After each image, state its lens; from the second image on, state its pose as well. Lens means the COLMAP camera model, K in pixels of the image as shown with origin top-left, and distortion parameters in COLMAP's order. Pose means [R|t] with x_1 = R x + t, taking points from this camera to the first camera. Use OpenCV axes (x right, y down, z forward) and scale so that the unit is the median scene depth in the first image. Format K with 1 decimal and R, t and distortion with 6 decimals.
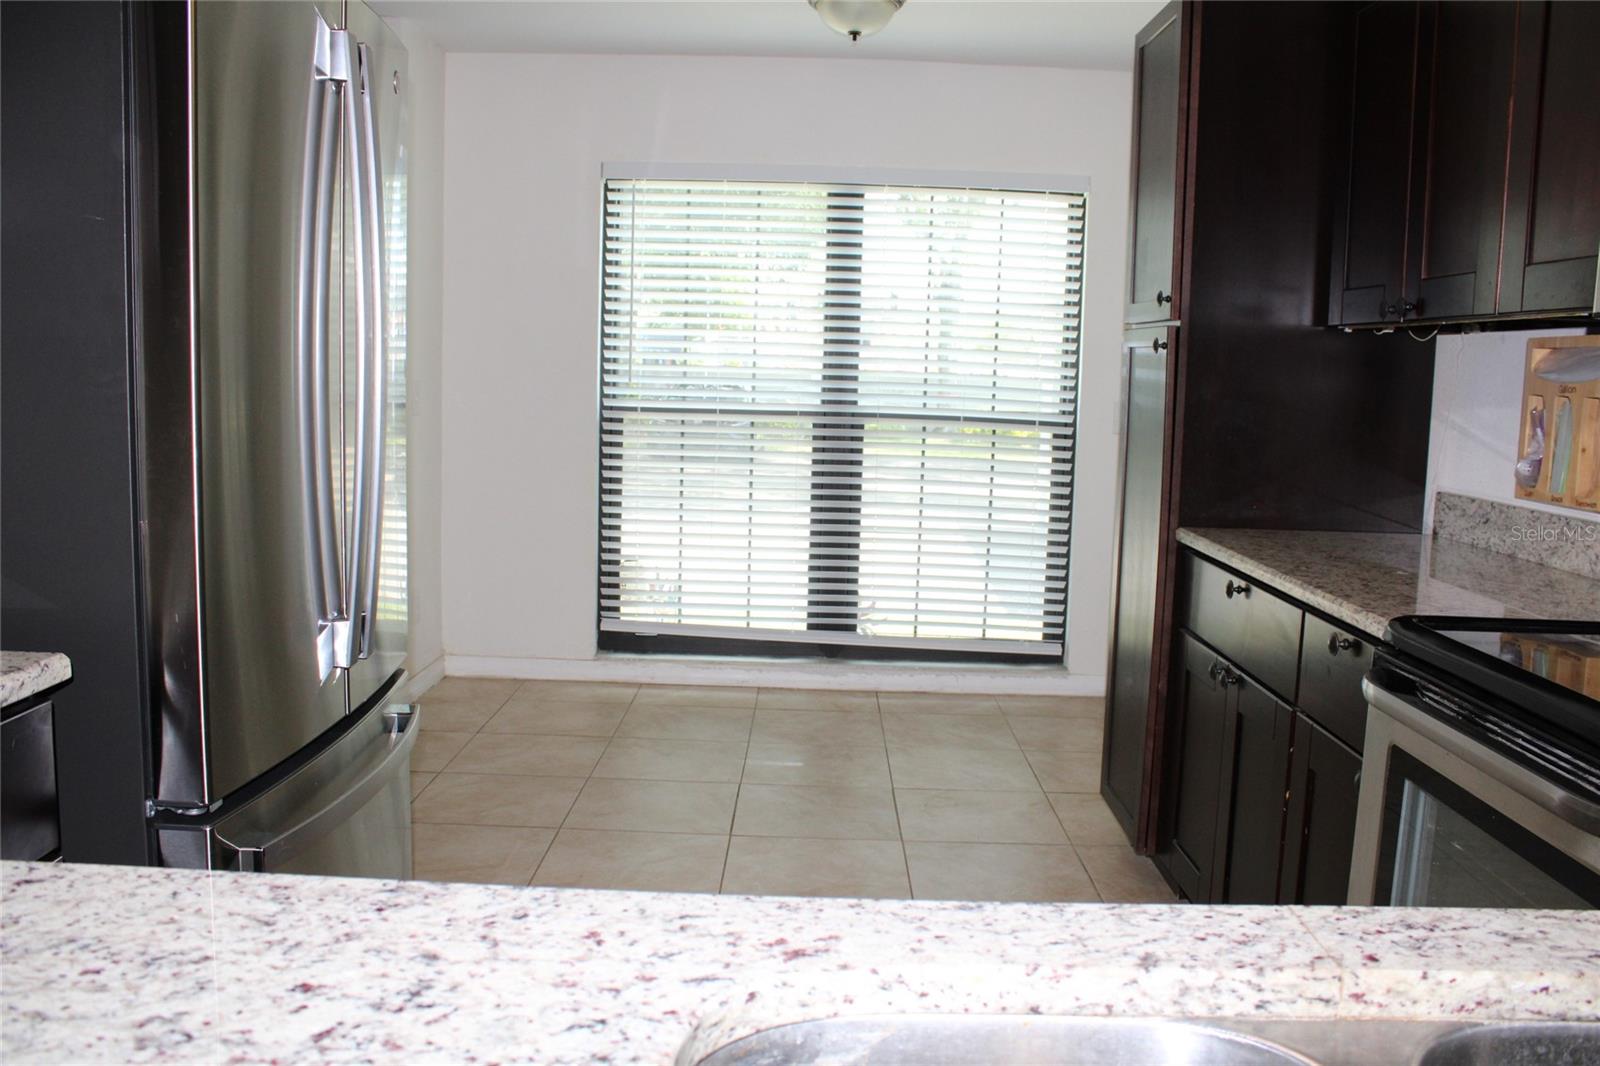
lens RADIAL K [[1339.8, 0, 808.6], [0, 1339.8, 523.3], [0, 0, 1]] dist [-0.166306, 0.145019]
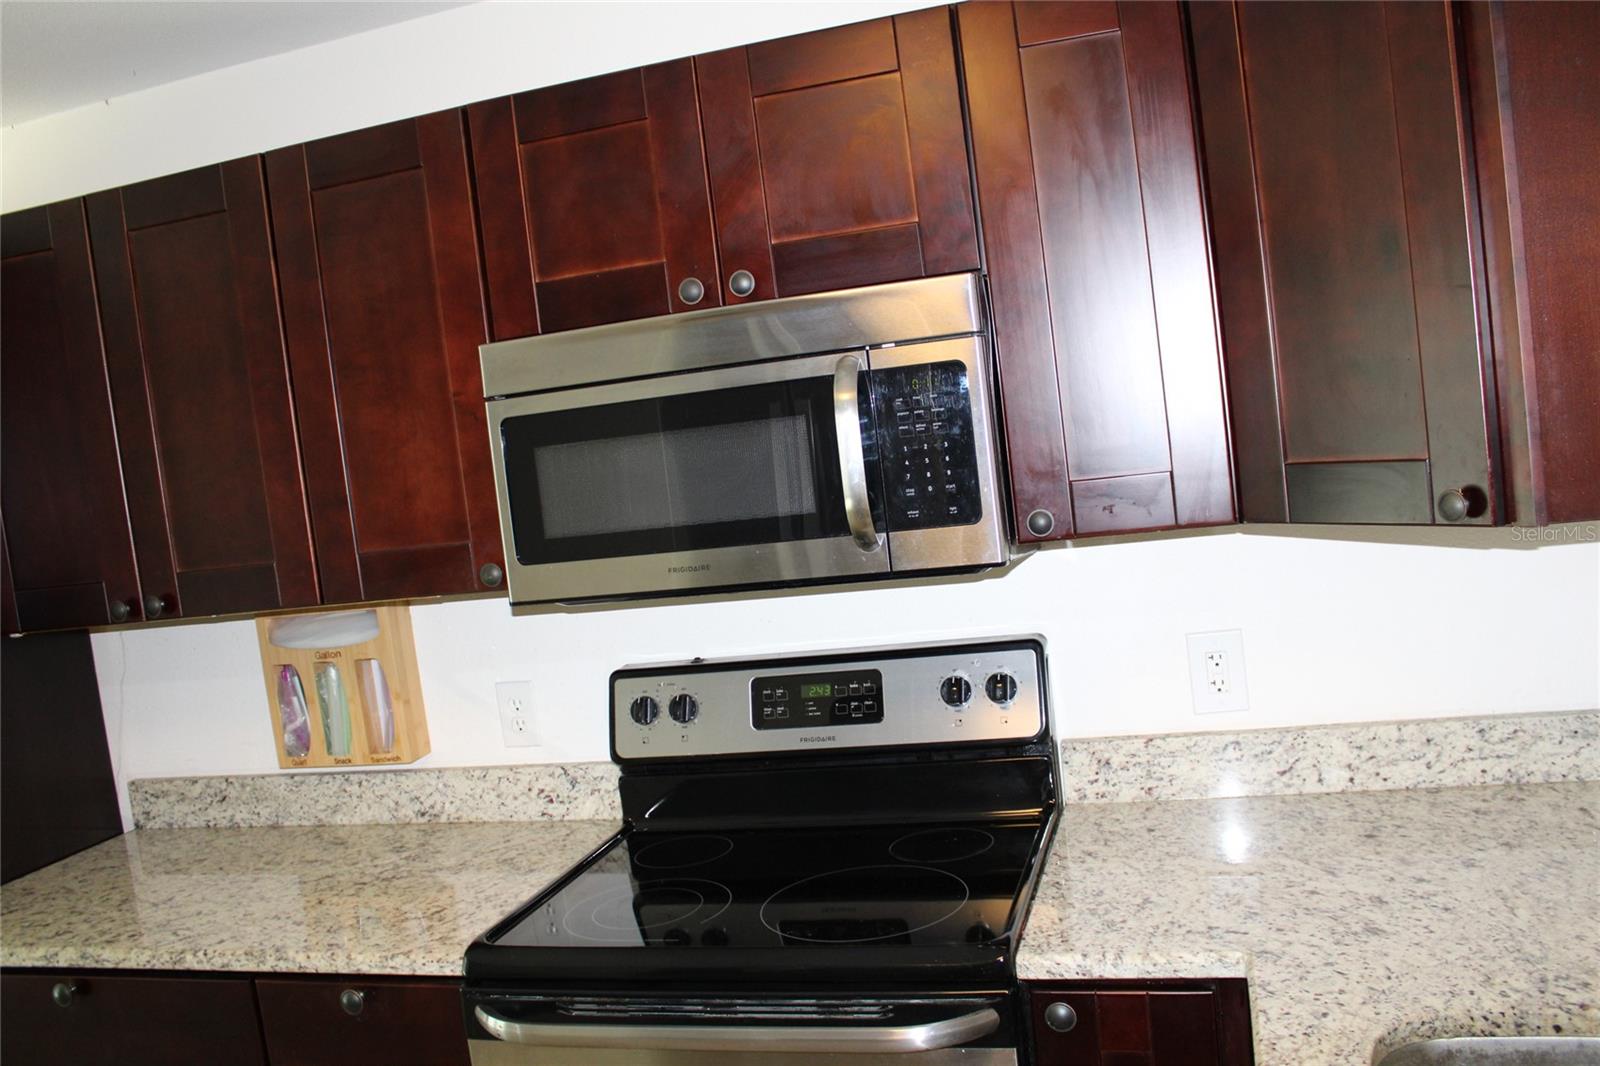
lens RADIAL K [[1339.8, 0, 808.6], [0, 1339.8, 523.3], [0, 0, 1]] dist [-0.166306, 0.145019]
pose [[0.269028, -0.131820, 0.954069, -0.261826], [0.241309, 0.968220, 0.065731, -0.170411], [-0.932413, 0.212542, 0.292287, 0.305511]]
